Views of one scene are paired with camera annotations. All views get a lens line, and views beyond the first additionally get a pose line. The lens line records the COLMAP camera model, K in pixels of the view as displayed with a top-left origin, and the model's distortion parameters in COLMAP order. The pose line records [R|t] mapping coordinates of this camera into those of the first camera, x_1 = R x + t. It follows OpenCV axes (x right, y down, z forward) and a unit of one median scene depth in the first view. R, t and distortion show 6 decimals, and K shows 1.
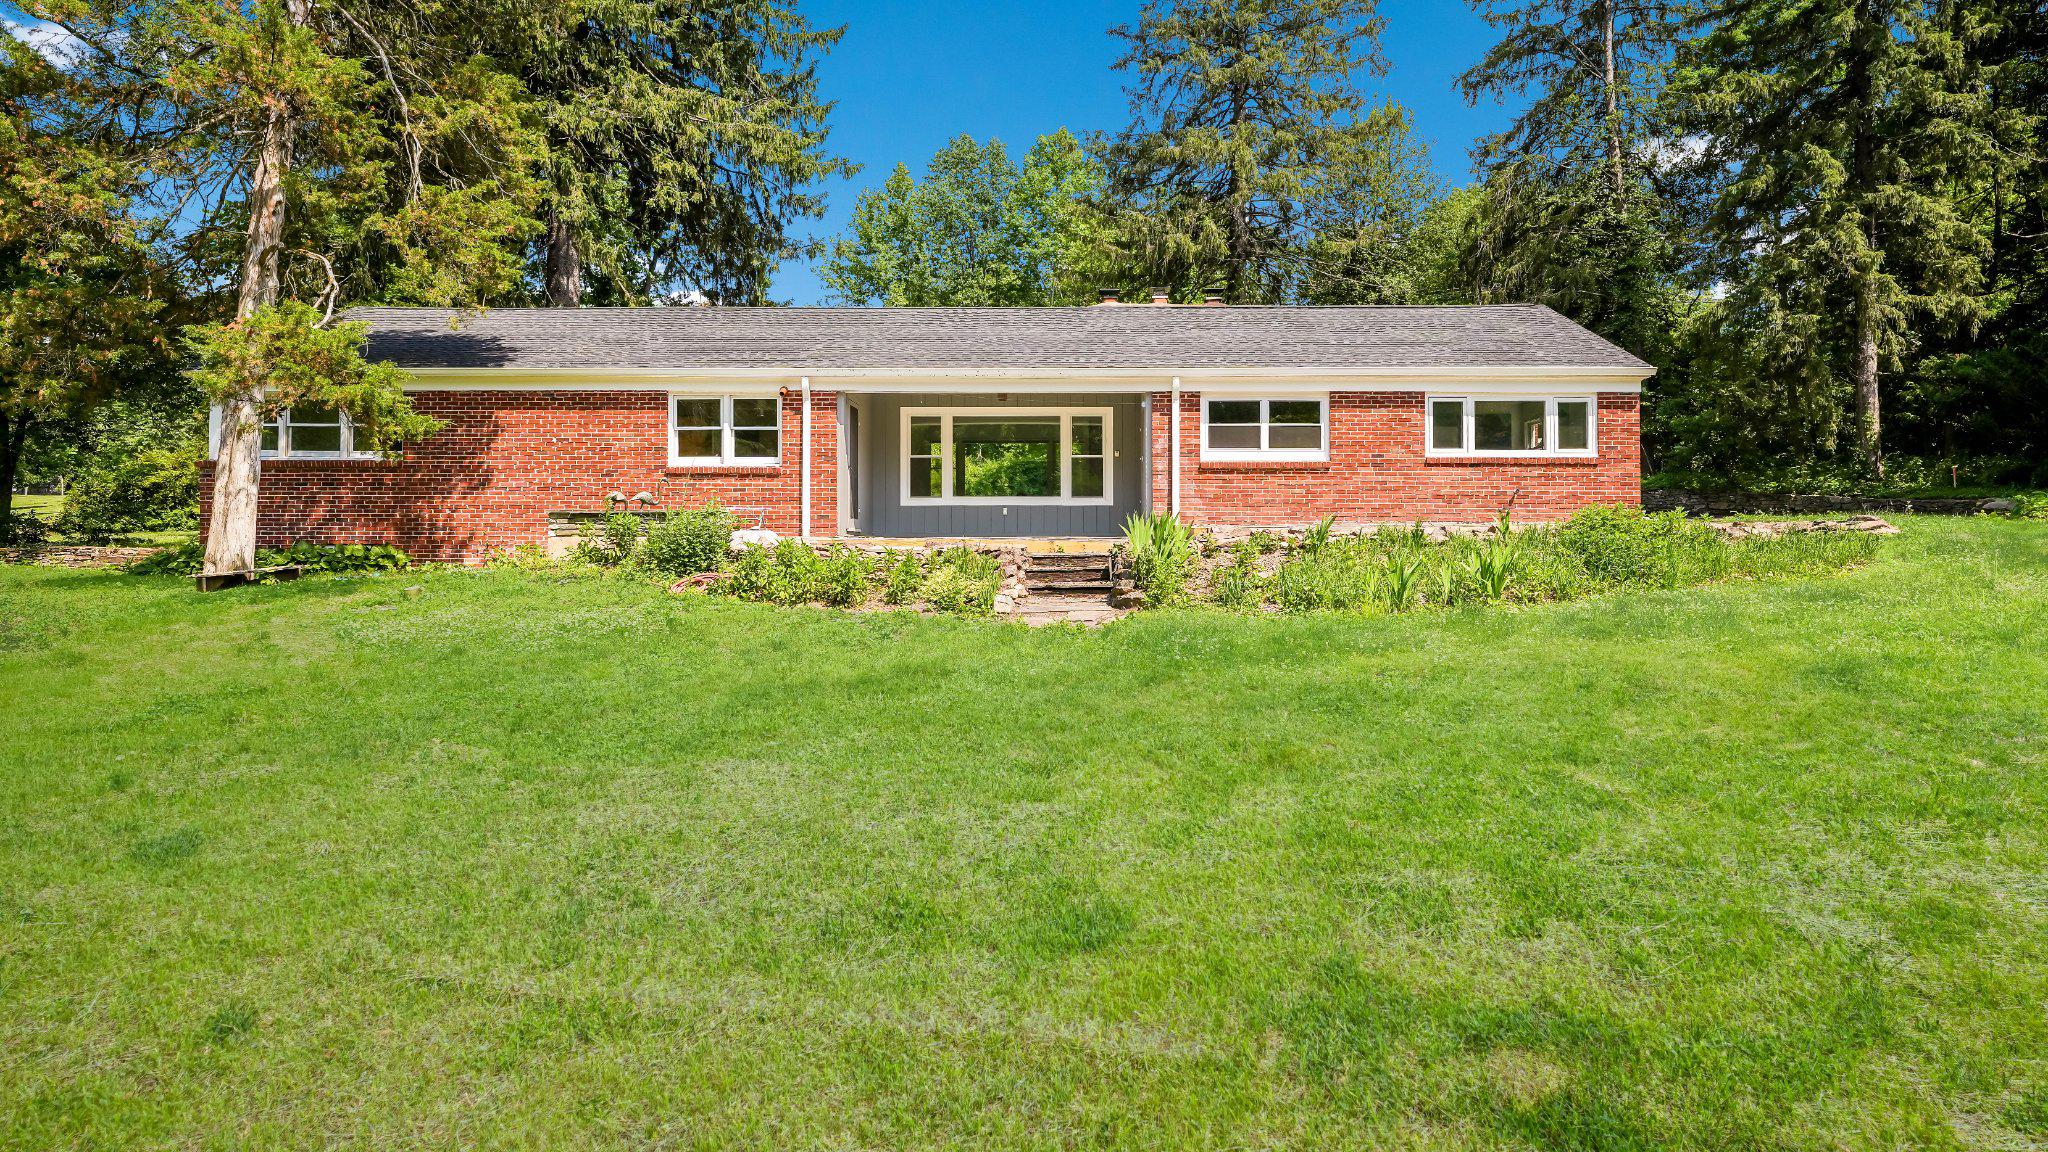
lens RADIAL K [[1200.0, 0, 1096.7], [0, 1200.0, 537.3], [0, 0, 1]] dist [0.002196, -0.002075]
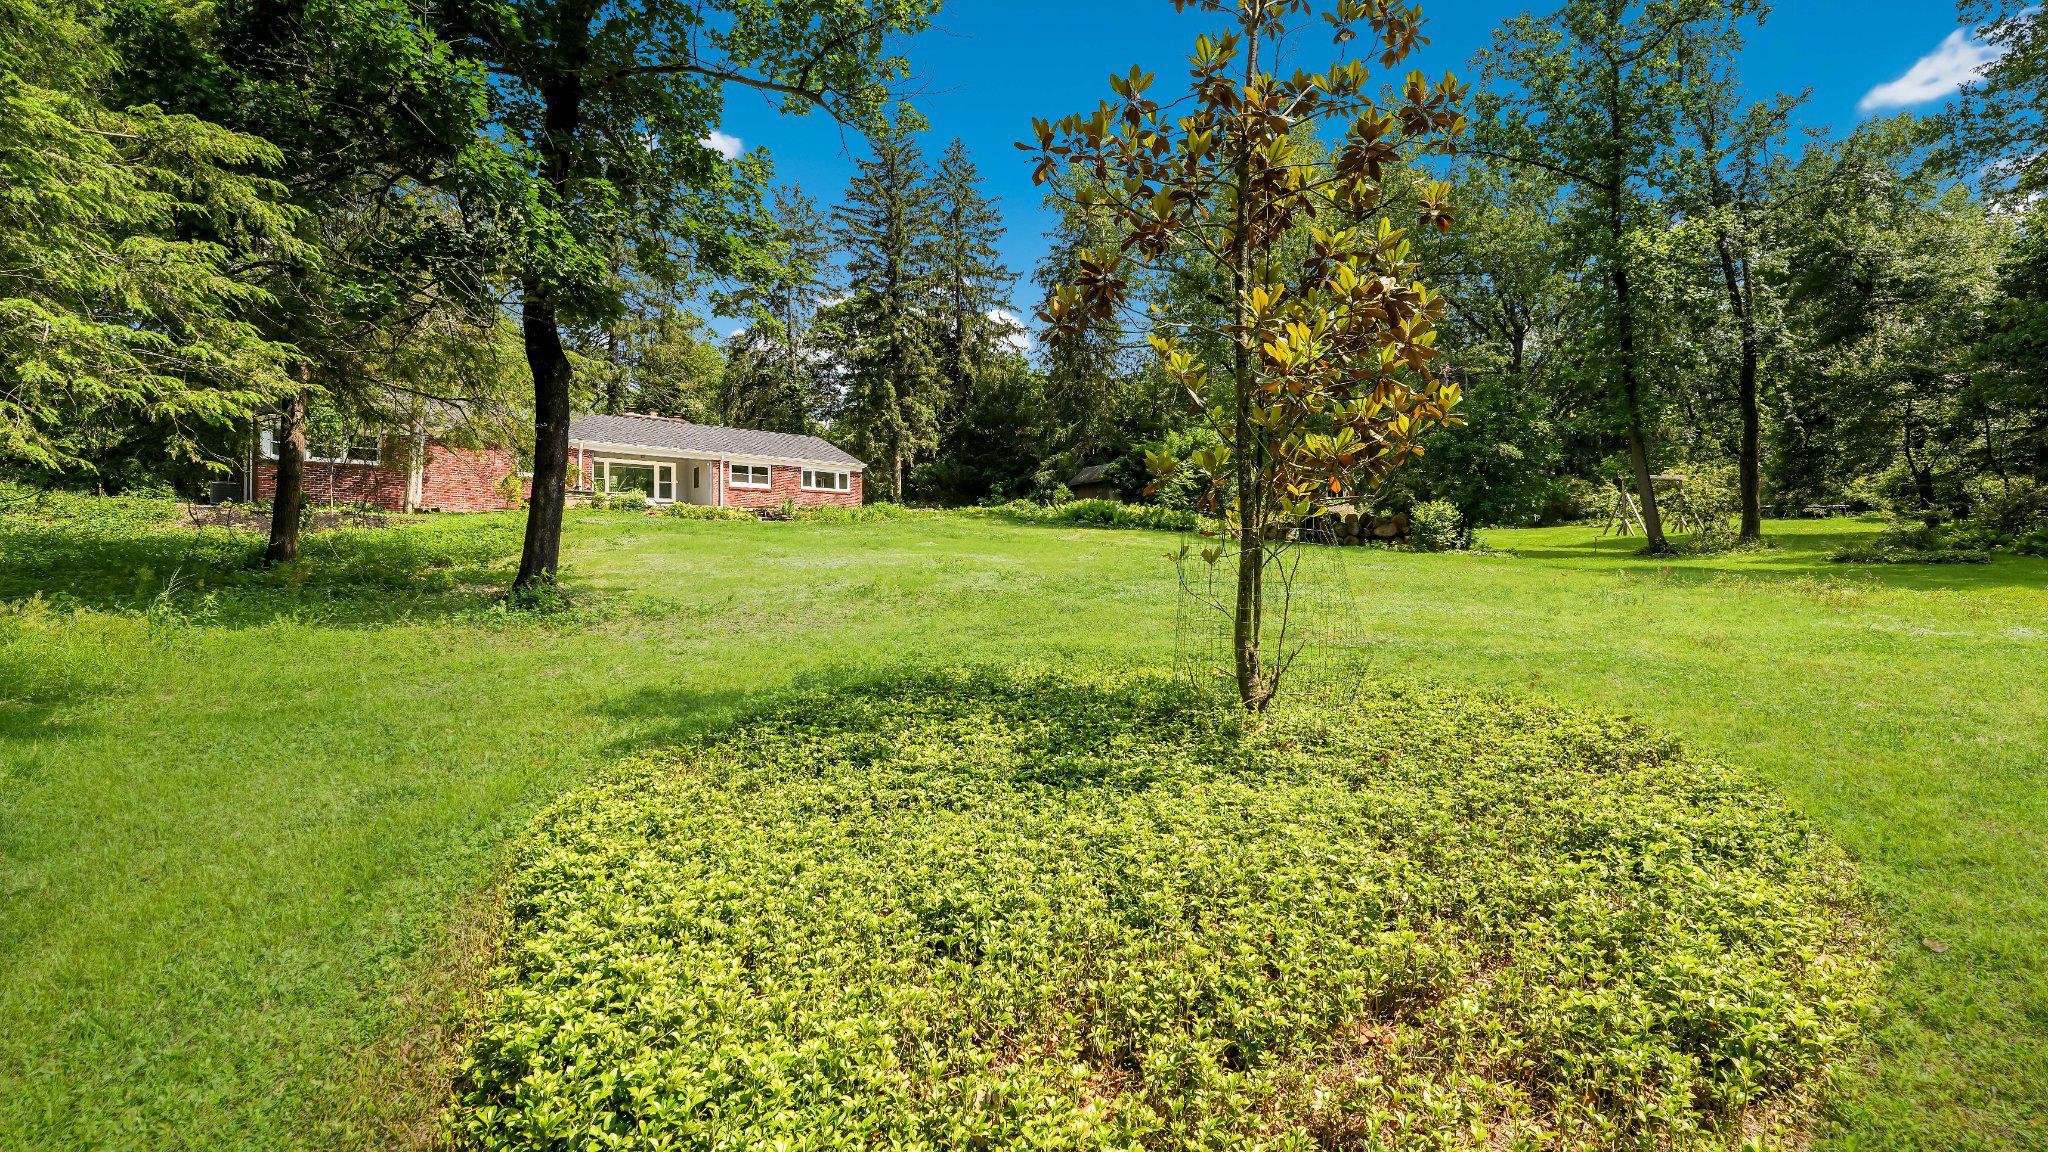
lens RADIAL K [[845.9, 0, 1018.1], [0, 845.9, 571.0], [0, 0, 1]] dist [-0.016524, -0.000006]
pose [[0.722130, -0.012947, 0.691636, -0.797818], [0.001669, 0.999855, 0.016974, 0.103860], [-0.691756, -0.011104, 0.722046, -0.904962]]
